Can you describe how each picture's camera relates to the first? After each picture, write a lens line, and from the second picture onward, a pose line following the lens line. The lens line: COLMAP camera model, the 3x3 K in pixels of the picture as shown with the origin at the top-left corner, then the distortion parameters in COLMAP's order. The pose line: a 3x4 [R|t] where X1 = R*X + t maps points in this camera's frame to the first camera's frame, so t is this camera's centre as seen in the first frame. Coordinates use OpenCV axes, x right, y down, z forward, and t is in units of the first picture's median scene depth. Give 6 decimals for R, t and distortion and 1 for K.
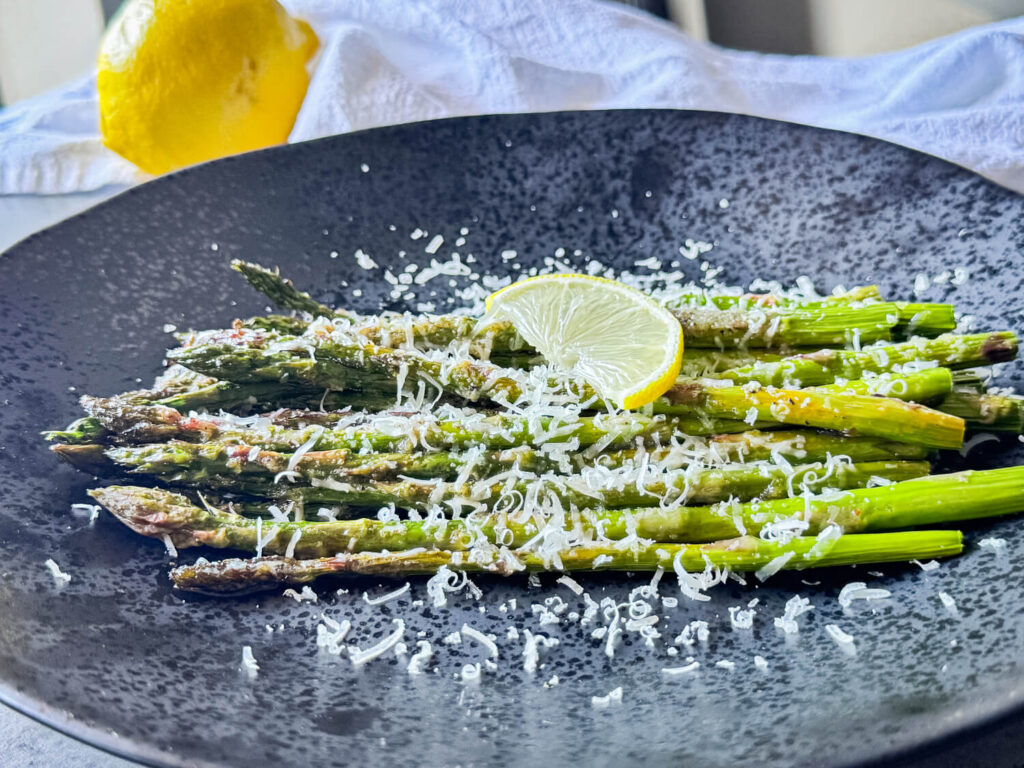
lens RADIAL K [[1345.9, 0, 508.9], [0, 1345.9, 404.9], [0, 0, 1]] dist [0.157006, -0.451870]
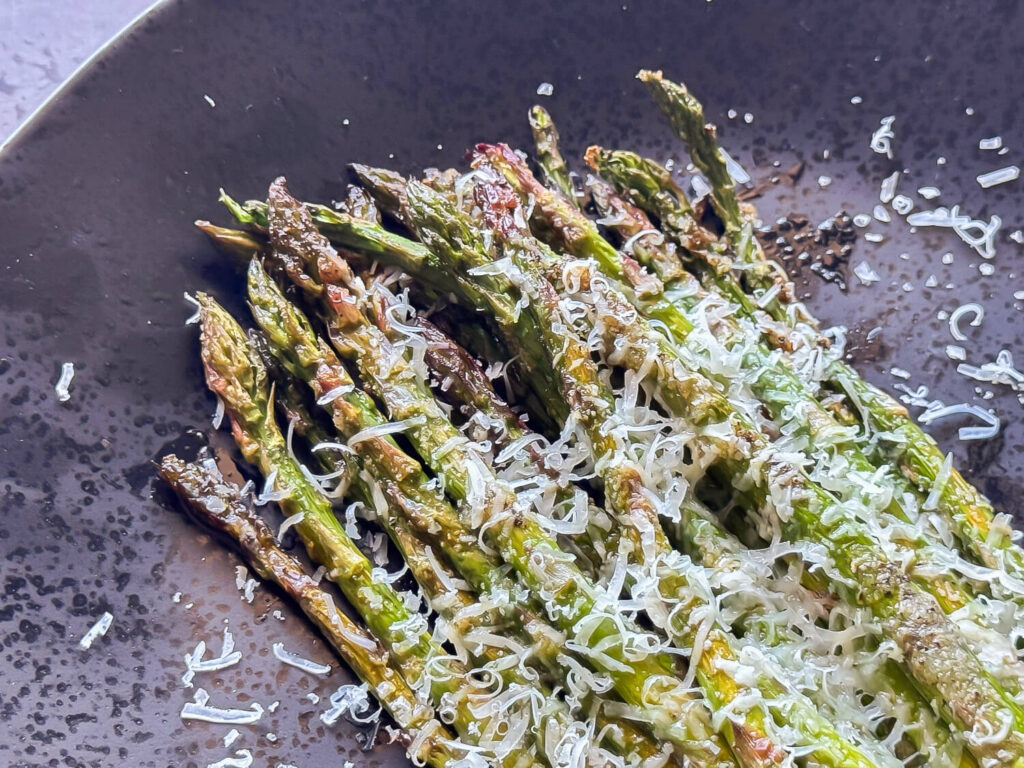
lens RADIAL K [[2154.1, 0, 498.4], [0, 2154.1, 383.7], [0, 0, 1]] dist [0.149527, -0.028007]
pose [[0.626022, 0.671323, -0.396763, 0.363440], [-0.426816, 0.720798, 0.546149, -0.693392], [0.652629, -0.172556, 0.737767, 0.140785]]
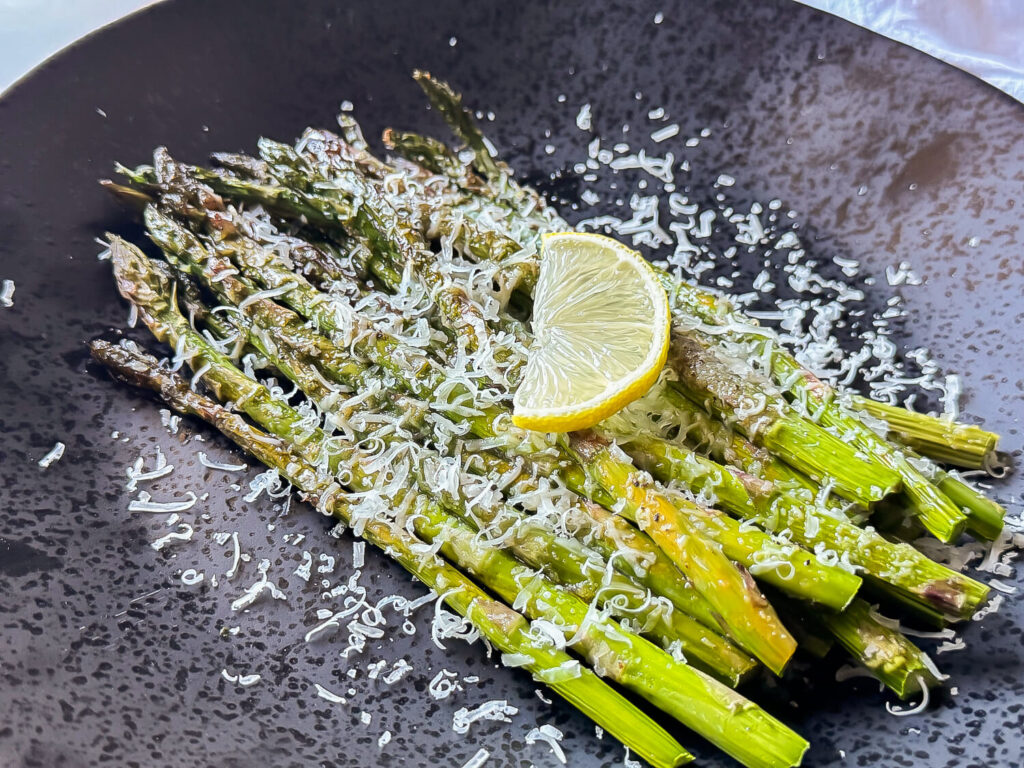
lens RADIAL K [[1345.9, 0, 508.9], [0, 1345.9, 404.9], [0, 0, 1]] dist [0.157006, -0.451870]
pose [[0.770243, 0.510264, -0.382566, 0.425128], [-0.402063, 0.854161, 0.329779, -0.308455], [0.495047, -0.100194, 0.863070, 0.205959]]
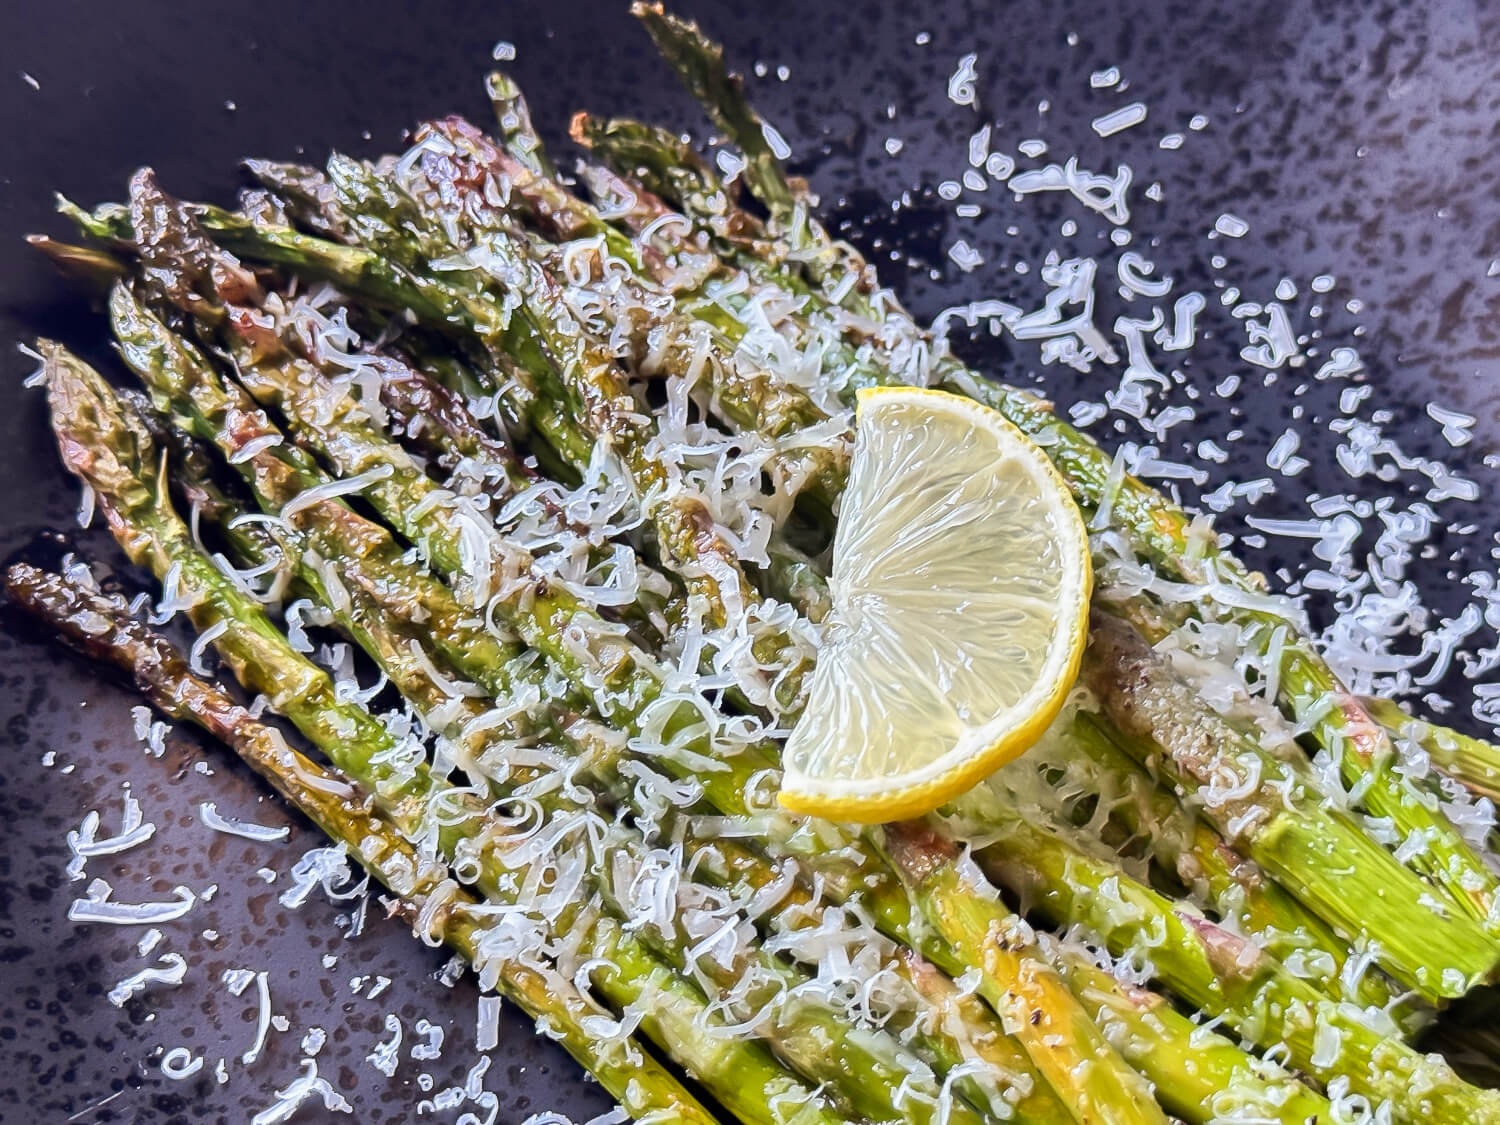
lens RADIAL K [[2568.6, 0, 758.9], [0, 2568.6, 591.2], [0, 0, 1]] dist [0.115731, -0.045965]
pose [[0.737265, 0.583477, -0.340581, 0.350575], [-0.417200, 0.789707, 0.449786, -0.473493], [0.531399, -0.189520, 0.825650, 0.236887]]
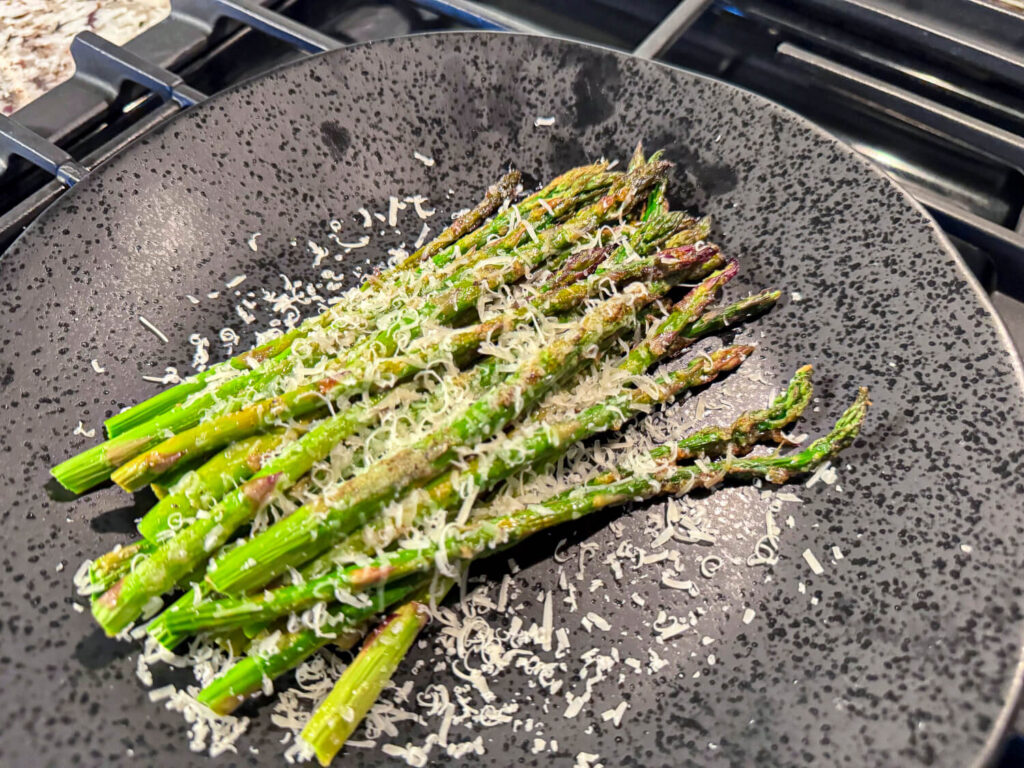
lens RADIAL K [[774.5, 0, 512.0], [0, 774.5, 384.0], [0, 0, 1]] dist [0.002437, -0.002207]
pose [[-0.714321, 0.606147, -0.349760, 0.260641], [-0.357364, 0.113765, 0.927010, -0.729039], [0.601695, 0.787174, 0.135351, 1.017103]]
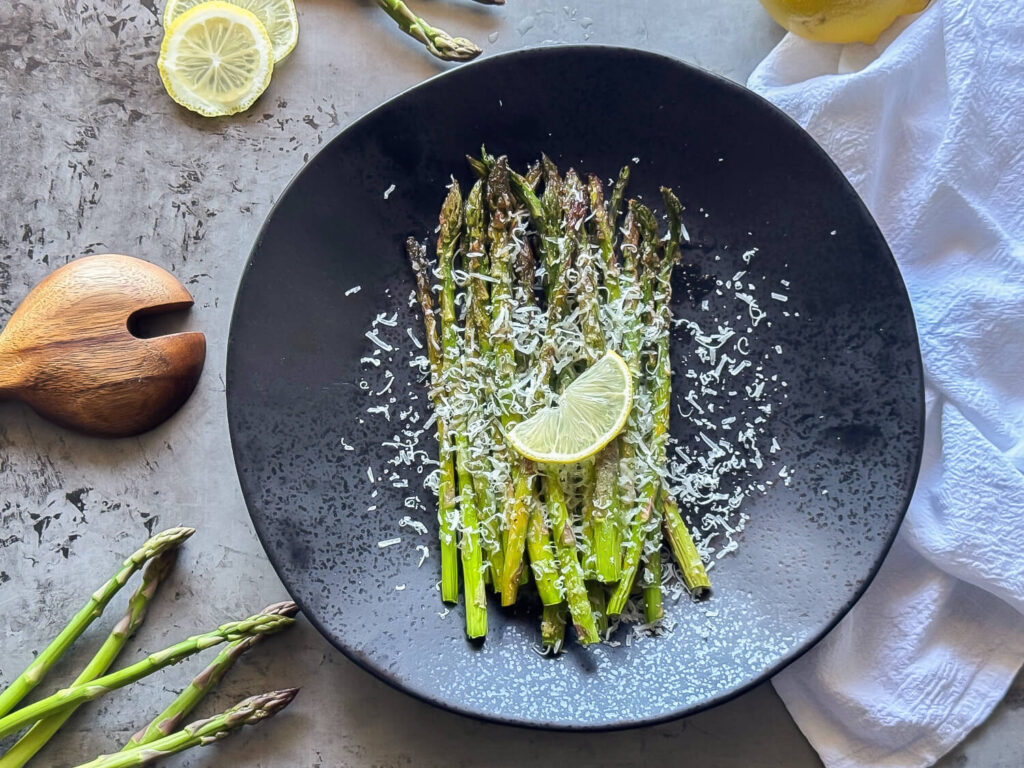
lens RADIAL K [[1666.7, 0, 512.0], [0, 1666.7, 384.0], [0, 0, 1]] dist [0.051876, 0.136264]
pose [[0.129895, 0.982439, -0.133946, 0.331198], [-0.547459, 0.183695, 0.816422, -1.952023], [0.826690, -0.032719, 0.561706, -0.330177]]
